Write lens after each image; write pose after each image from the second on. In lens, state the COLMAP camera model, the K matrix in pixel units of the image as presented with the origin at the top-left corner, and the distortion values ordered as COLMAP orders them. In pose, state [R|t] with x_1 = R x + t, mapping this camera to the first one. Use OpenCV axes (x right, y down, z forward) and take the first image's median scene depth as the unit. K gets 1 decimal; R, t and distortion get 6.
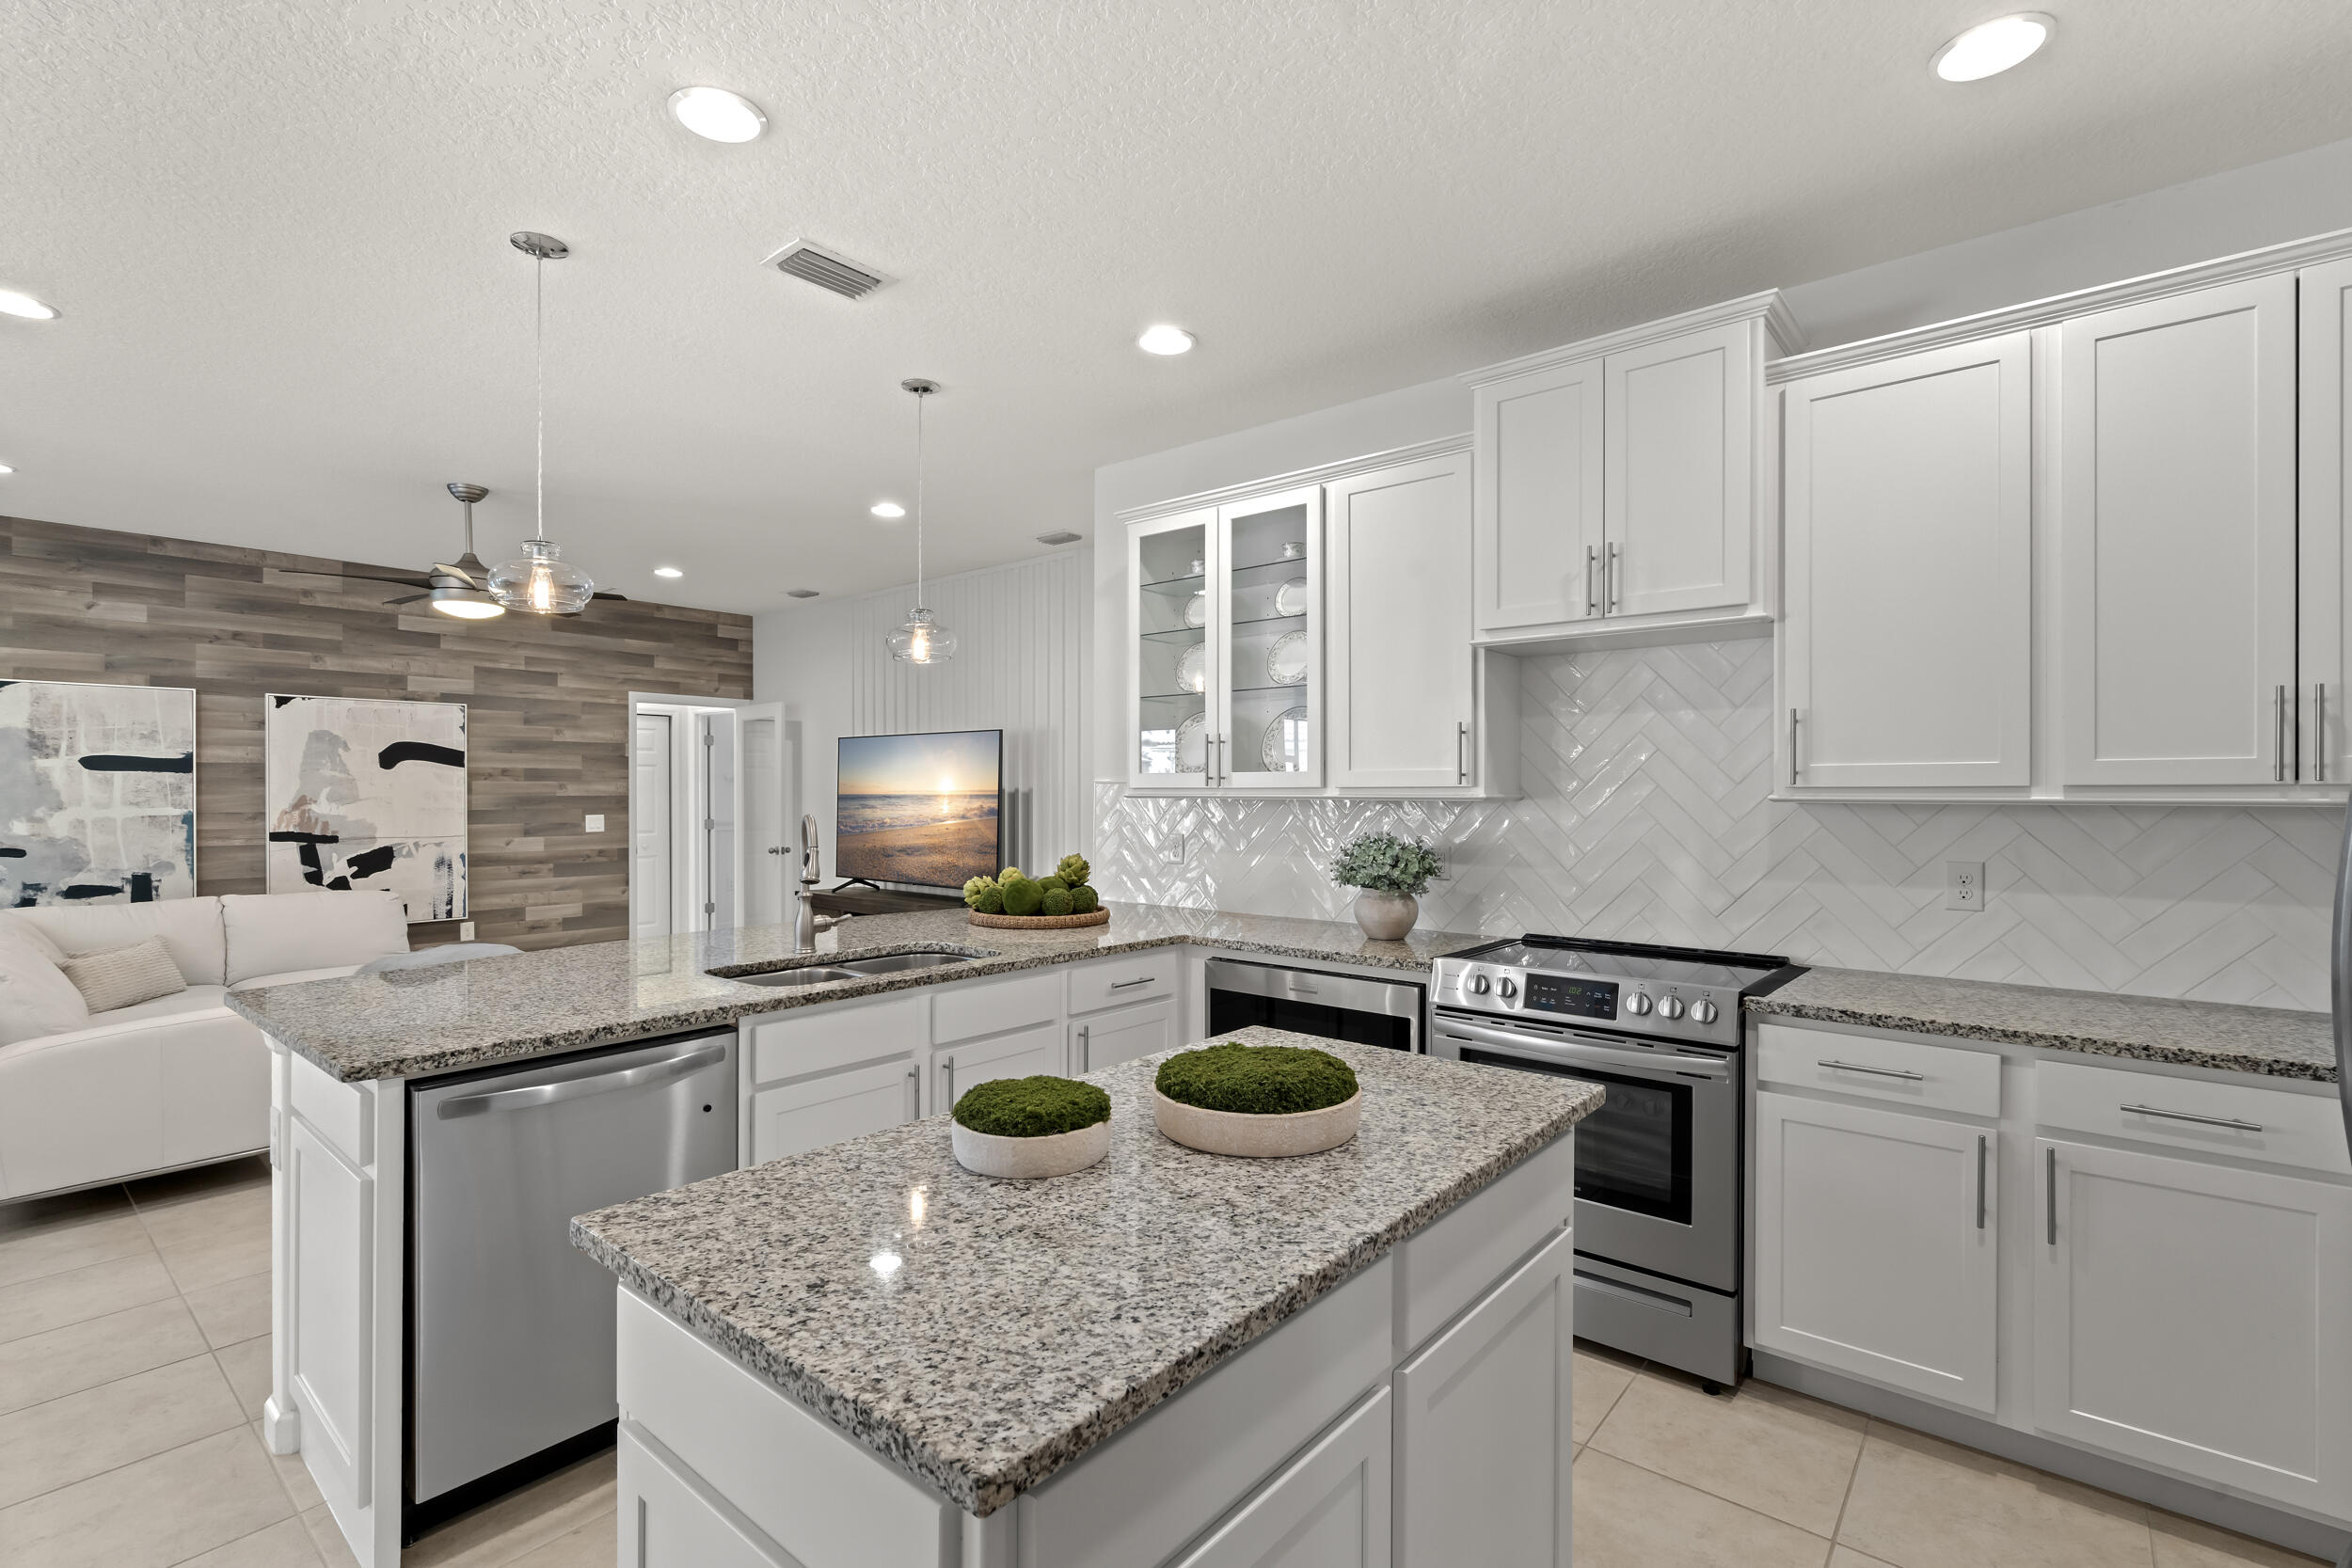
lens RADIAL K [[1056.5, 0, 1174.9], [0, 1056.5, 796.9], [0, 0, 1]] dist [-0.003351, 0.000300]
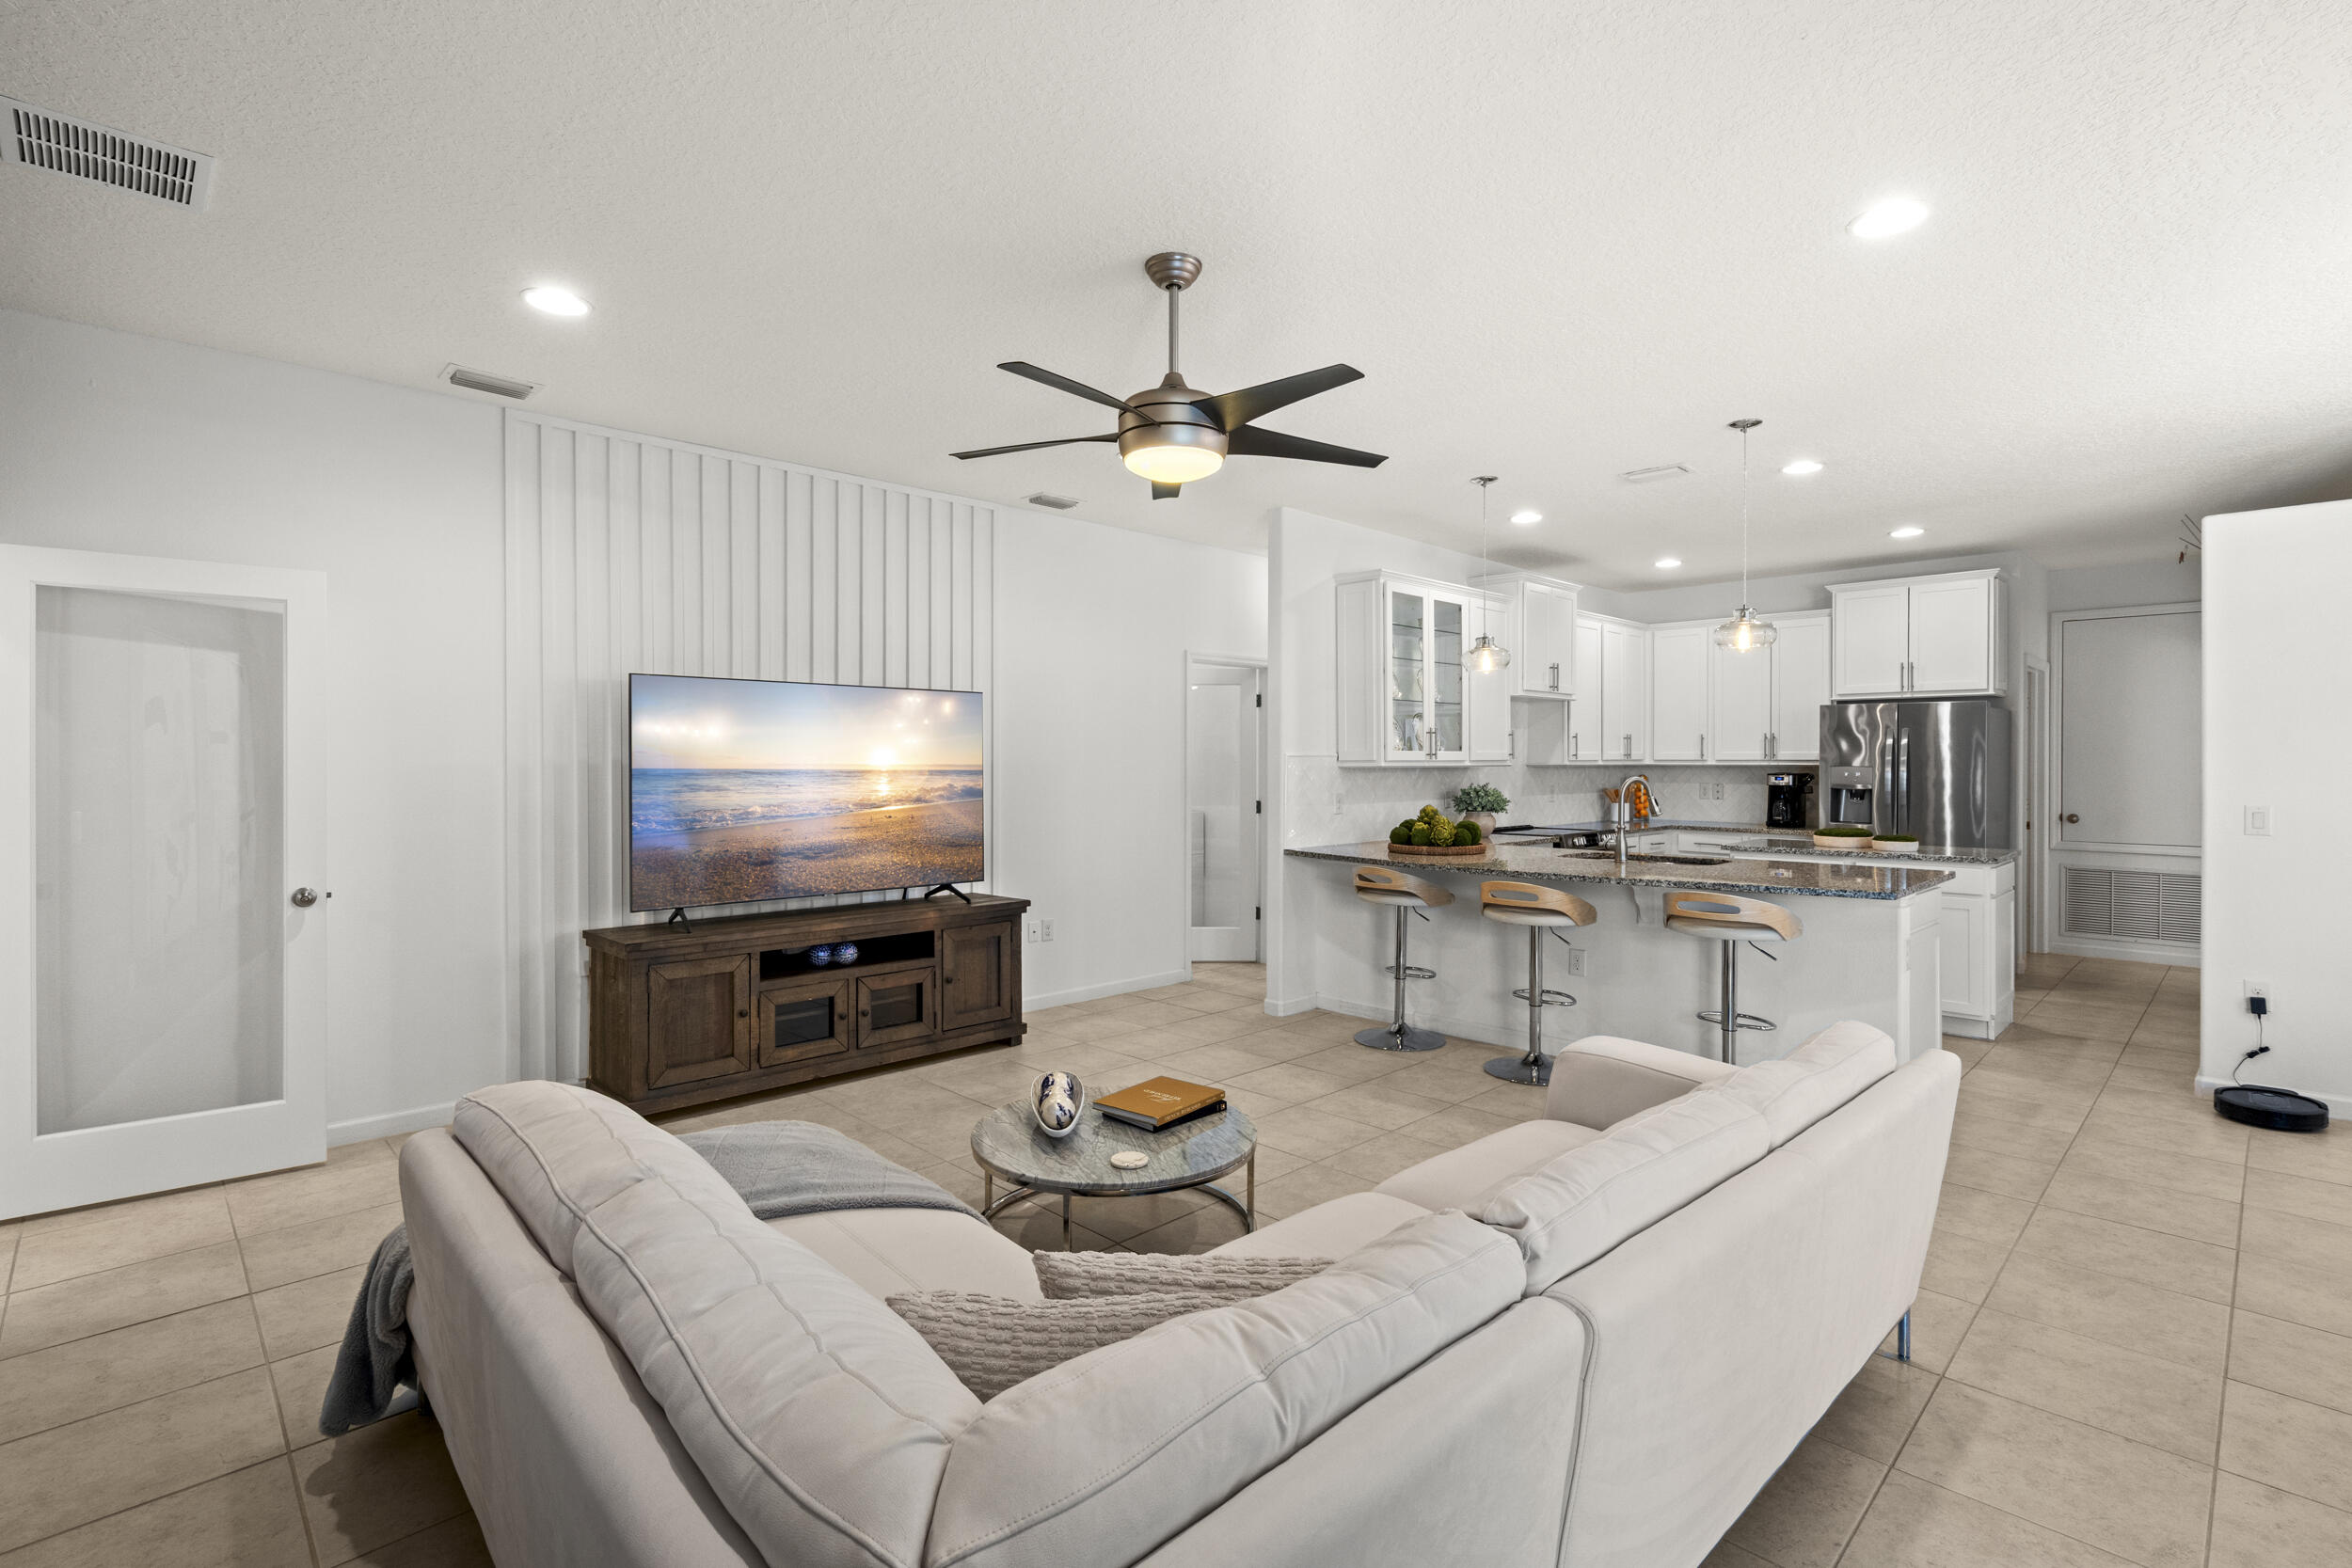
lens RADIAL K [[1090.2, 0, 1170.9], [0, 1090.2, 760.9], [0, 0, 1]] dist [-0.001904, 0.000455]
pose [[0.103496, -0.000352, 0.994630, -1.171239], [0.007375, 0.999973, -0.000414, -0.006881], [-0.994603, 0.007379, 0.103496, 0.848907]]
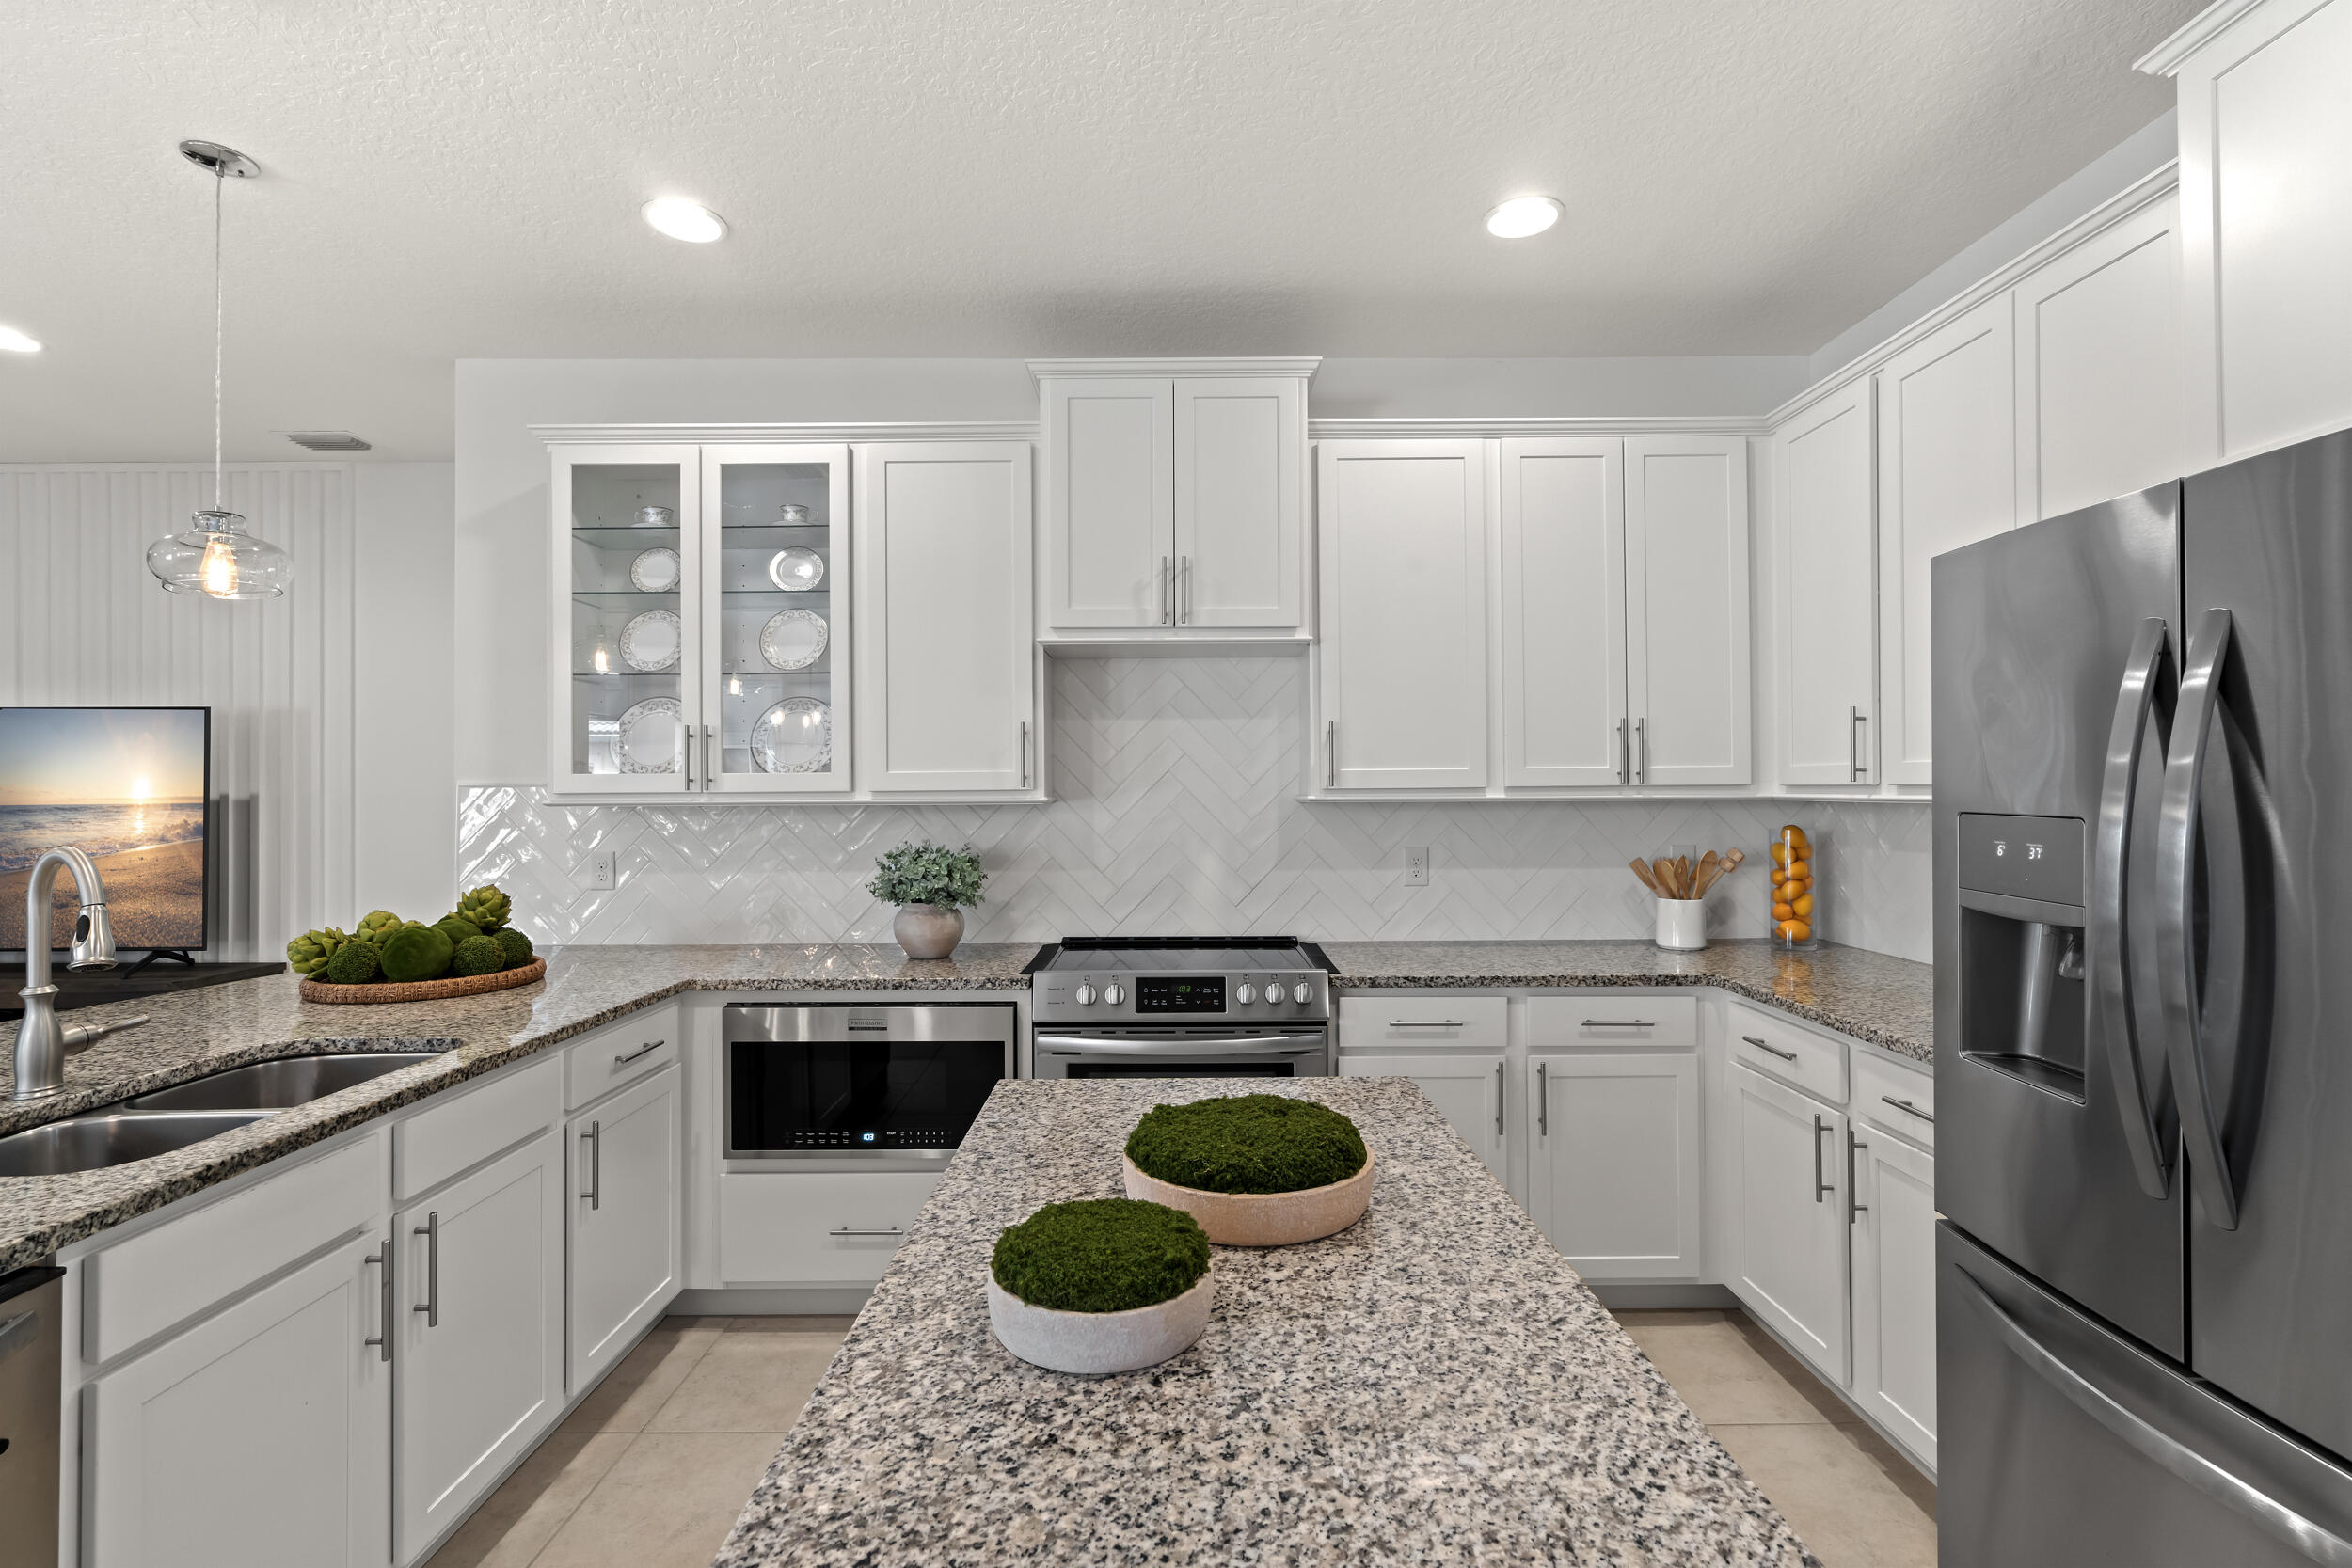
lens RADIAL K [[1050.4, 0, 1169.2], [0, 1050.4, 784.2], [0, 0, 1]] dist [-0.003583, 0.000043]
pose [[0.768061, -0.002267, 0.640372, -0.137657], [0.010184, 0.999911, -0.008675, -0.003026], [-0.640295, 0.013185, 0.768016, 0.108032]]
